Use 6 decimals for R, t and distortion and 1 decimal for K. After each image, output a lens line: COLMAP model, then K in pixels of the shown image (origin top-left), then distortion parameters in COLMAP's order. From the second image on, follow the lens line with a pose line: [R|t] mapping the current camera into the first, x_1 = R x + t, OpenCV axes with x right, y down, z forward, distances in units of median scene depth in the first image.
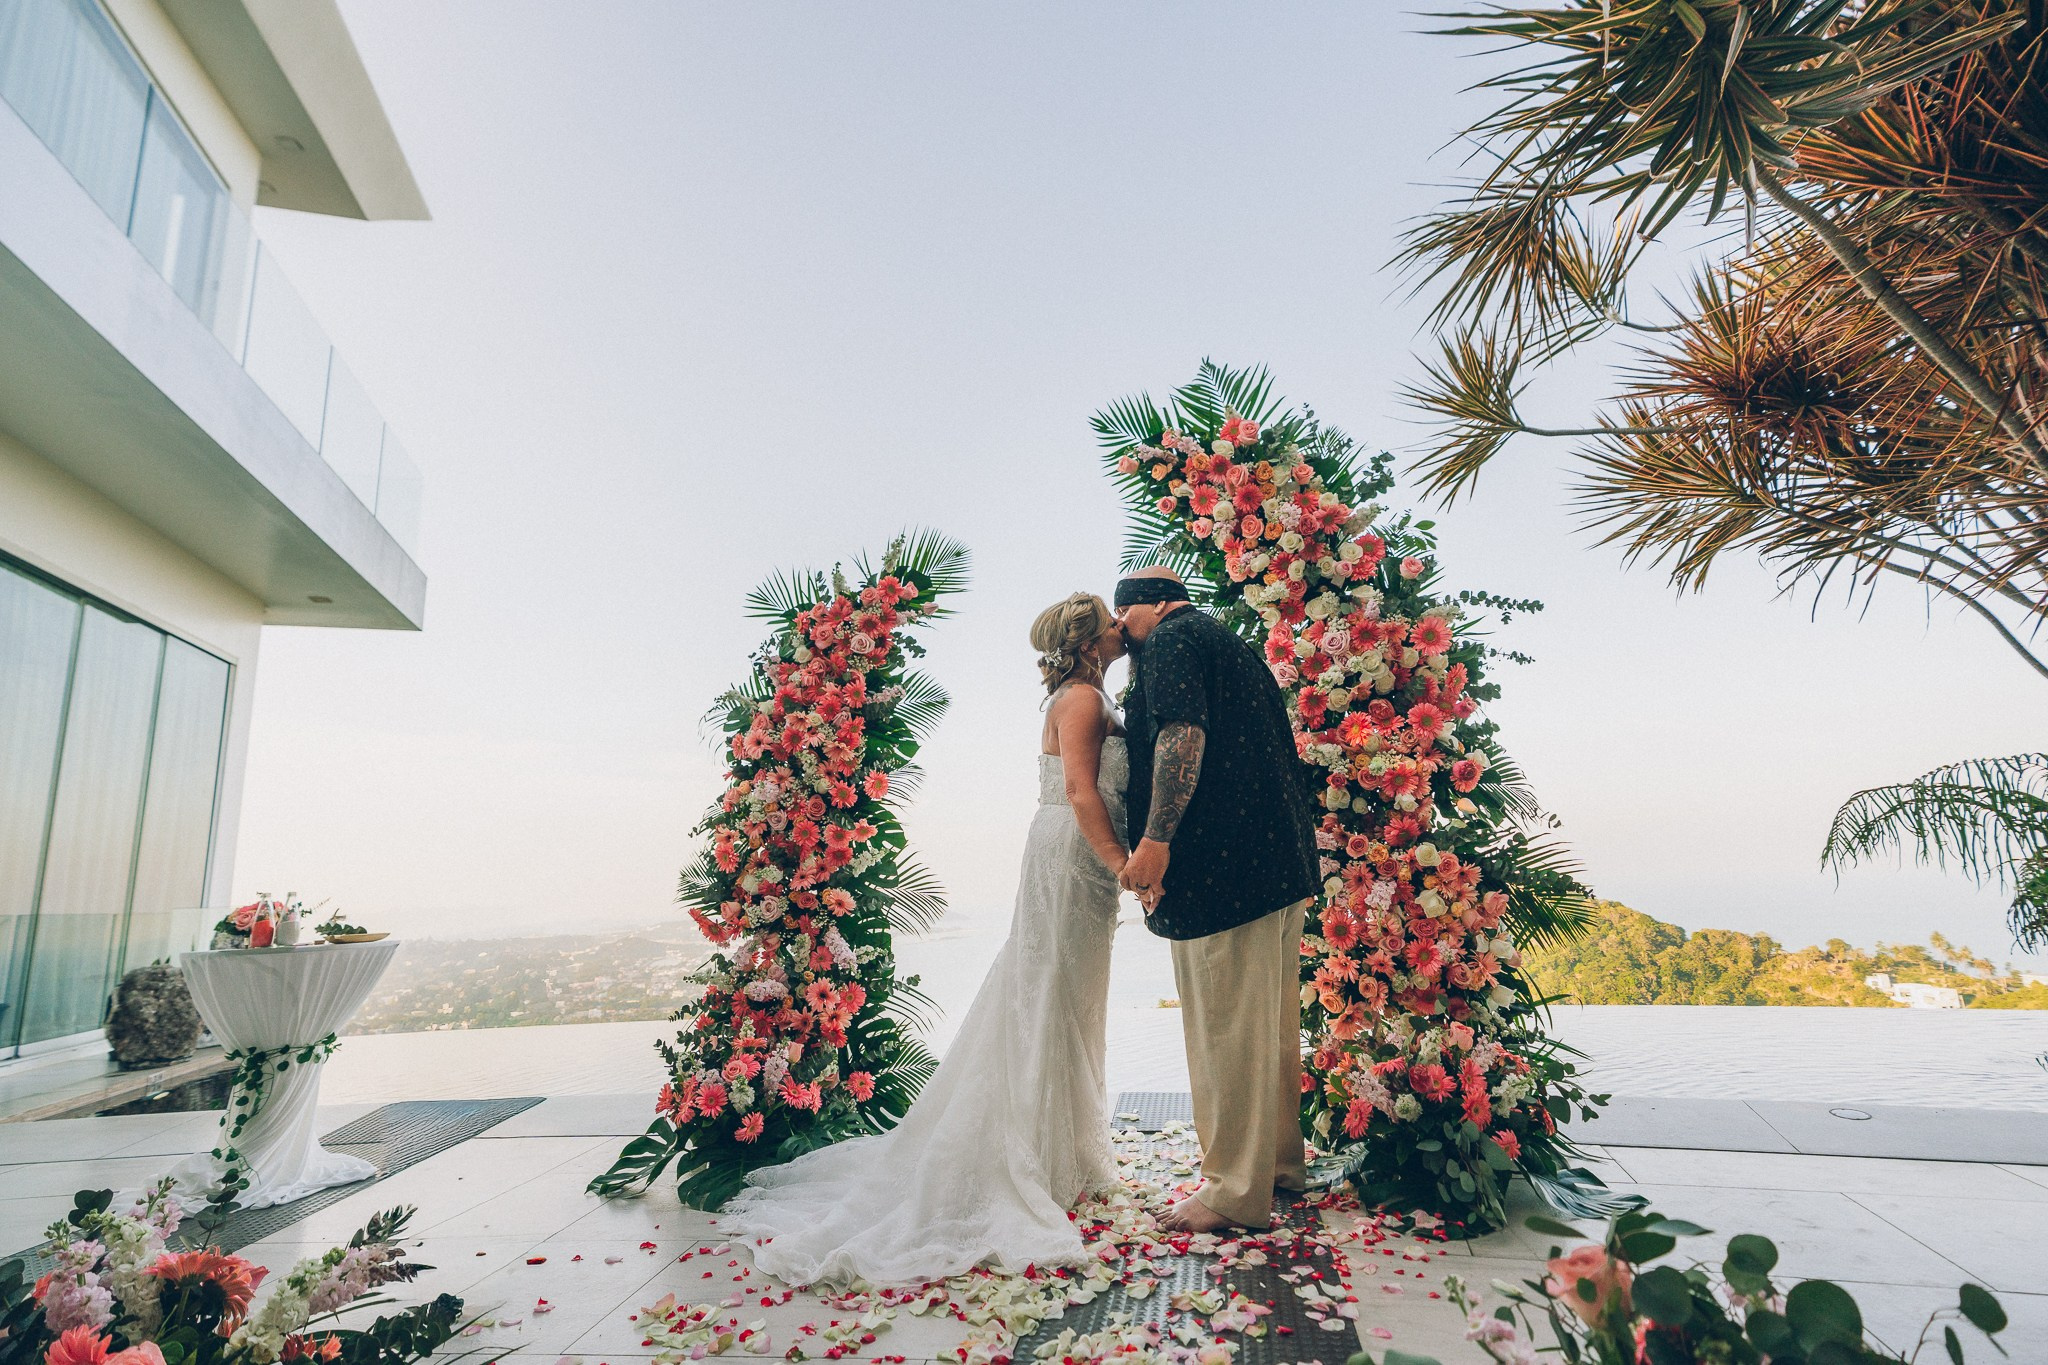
lens RADIAL K [[968.4, 0, 1013.5], [0, 968.4, 690.4], [0, 0, 1]] dist [-0.013276, 0.005382]
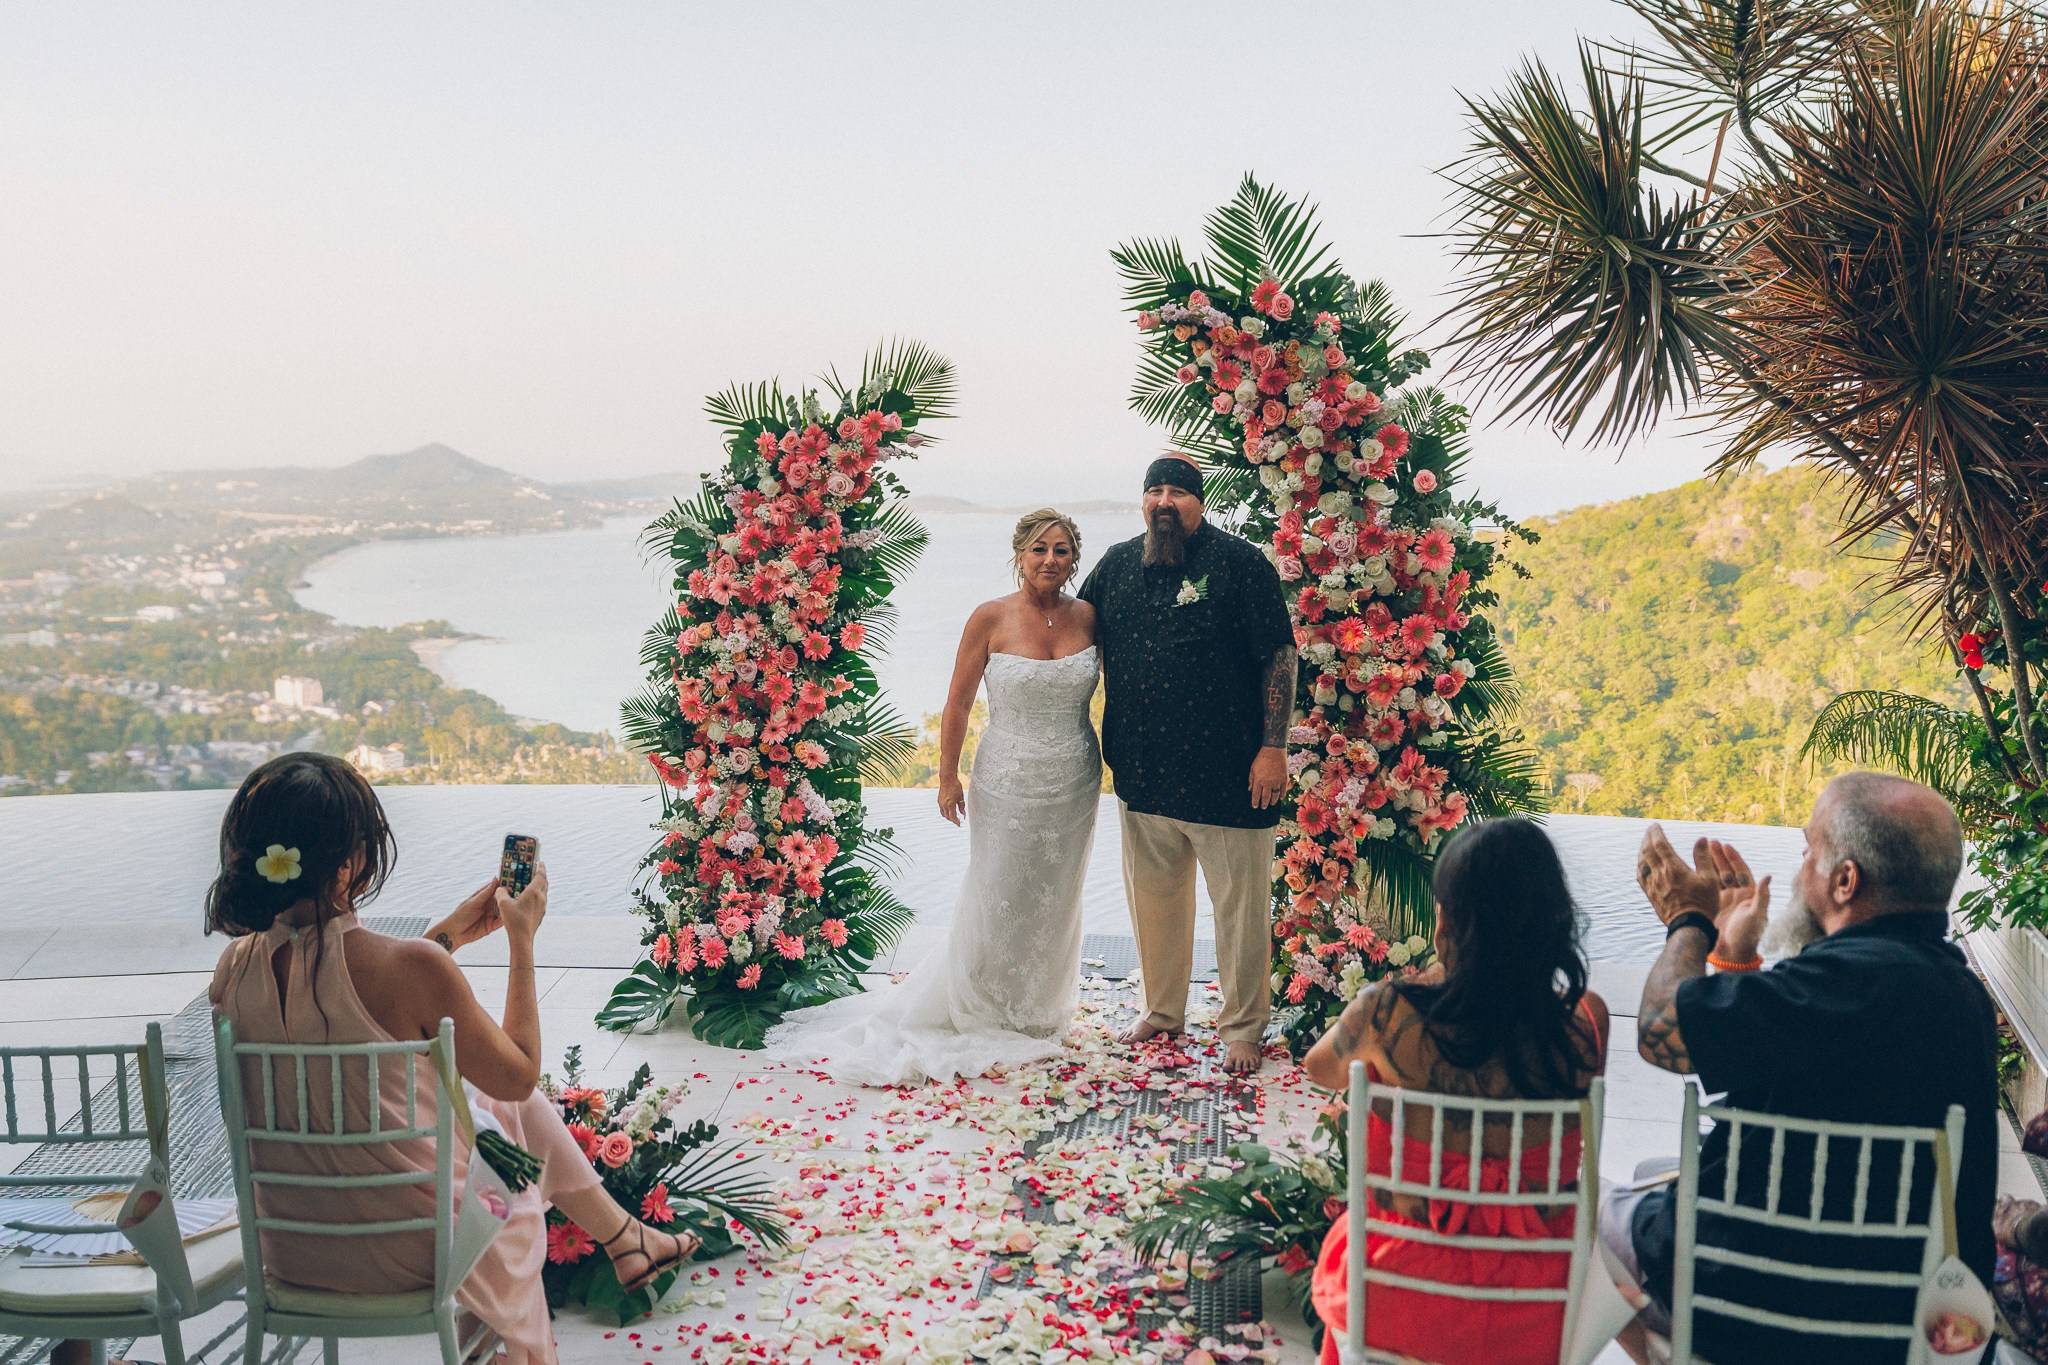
lens RADIAL K [[1891.2, 0, 992.6], [0, 1891.2, 694.2], [0, 0, 1]] dist [0.008482, -0.006127]
pose [[0.996239, 0.033046, 0.080099, -0.159666], [-0.057791, 0.942188, 0.330063, -0.484653], [-0.064561, -0.333450, 0.940555, -0.781973]]
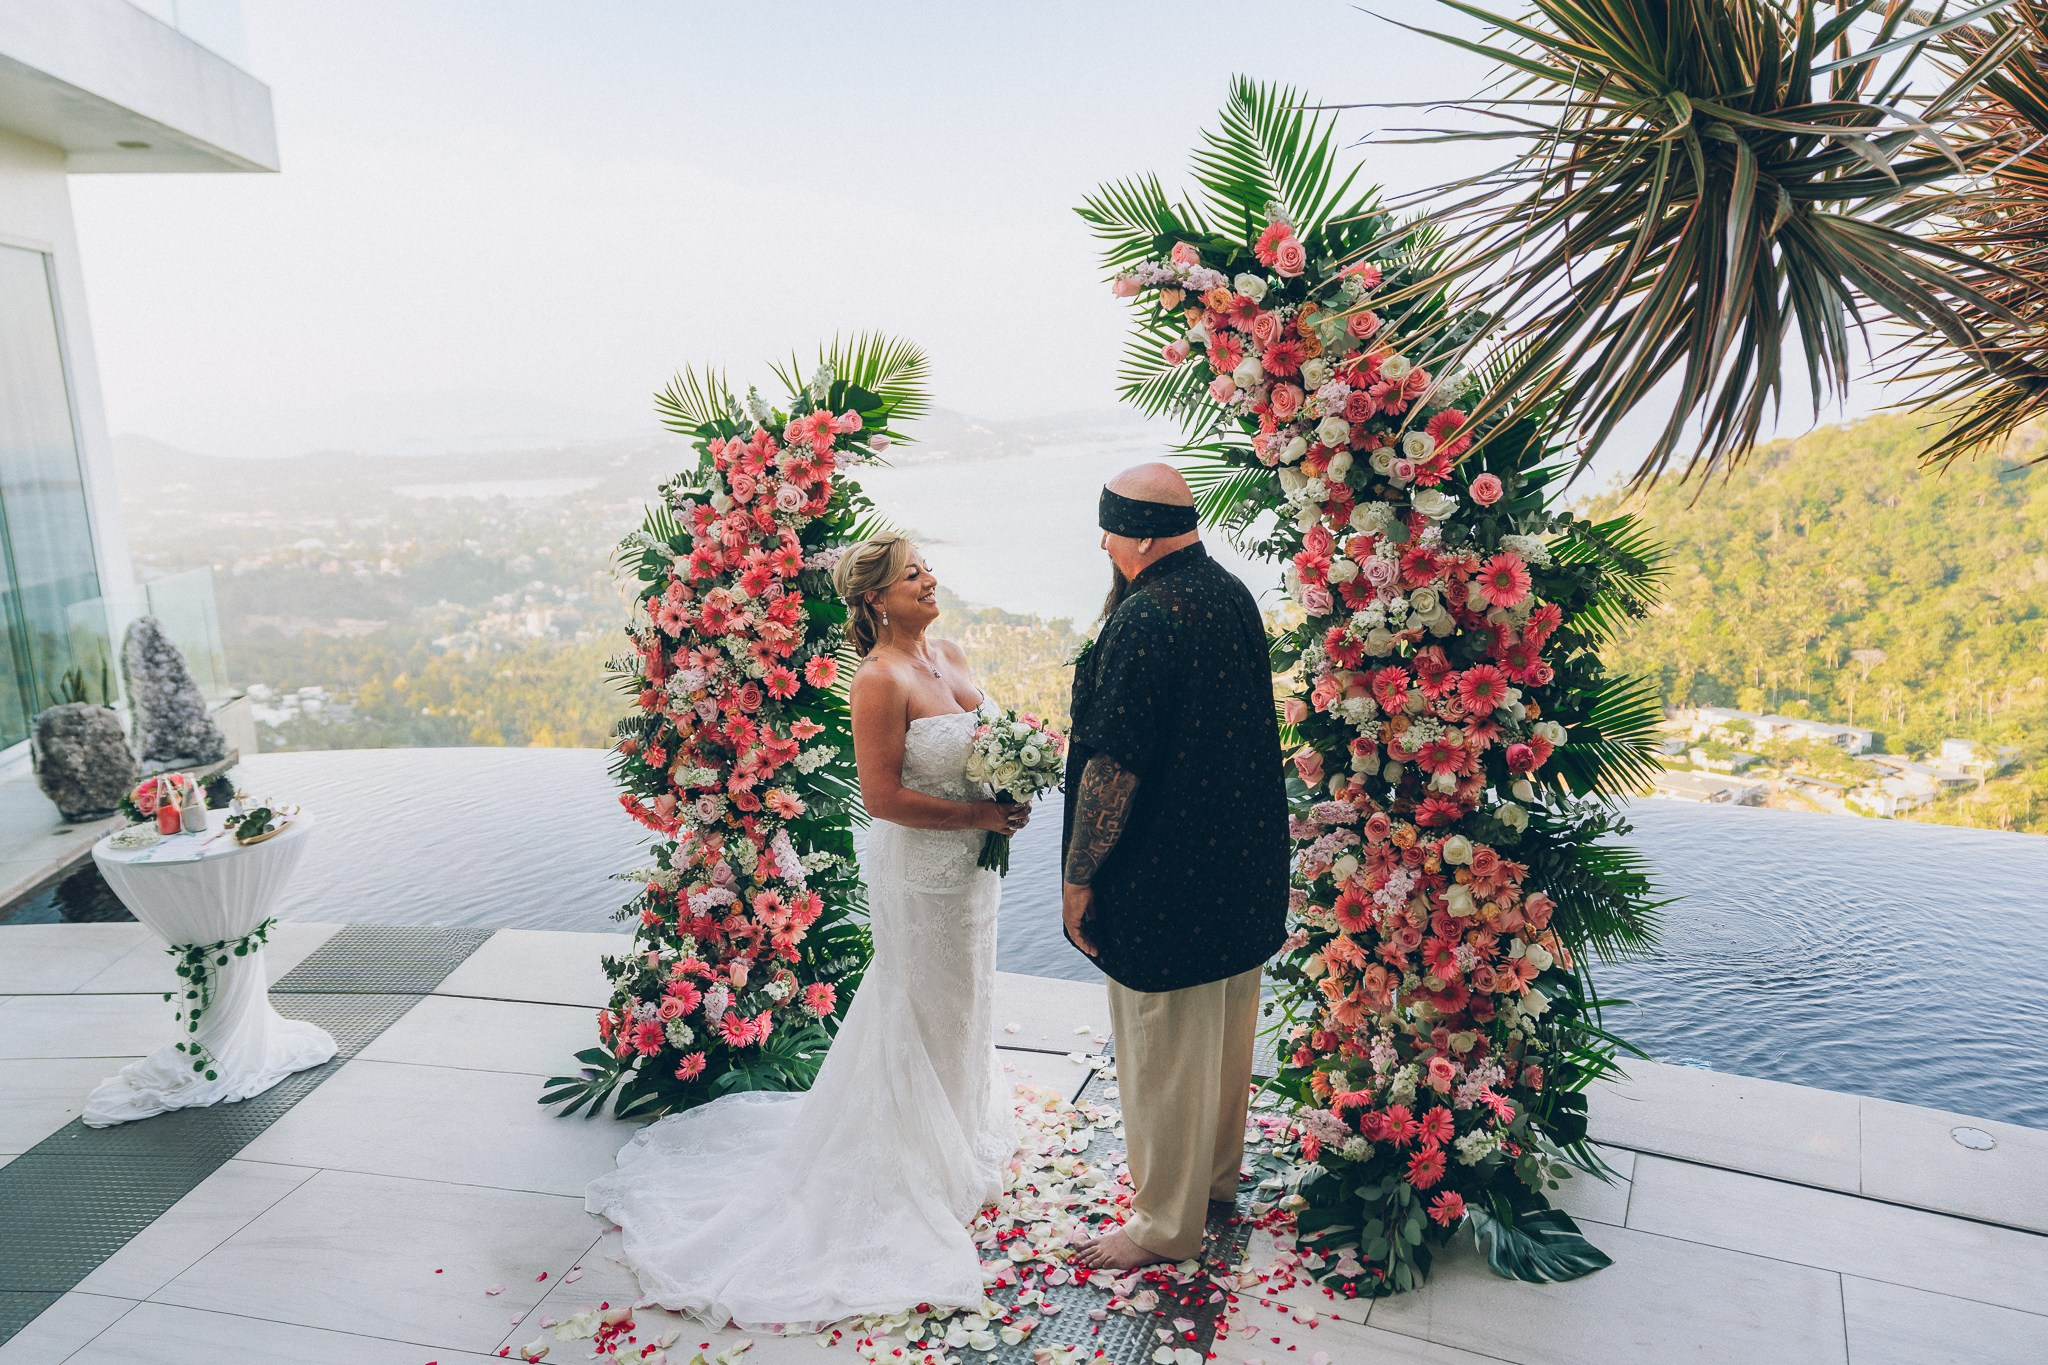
lens RADIAL K [[1480.7, 0, 1009.5], [0, 1480.7, 687.0], [0, 0, 1]] dist [0.000577, 0.004410]
pose [[0.989340, 0.036098, -0.141077, 0.198727], [0.023599, 0.916238, 0.399939, -0.401906], [0.143697, -0.399005, 0.905619, -0.105126]]
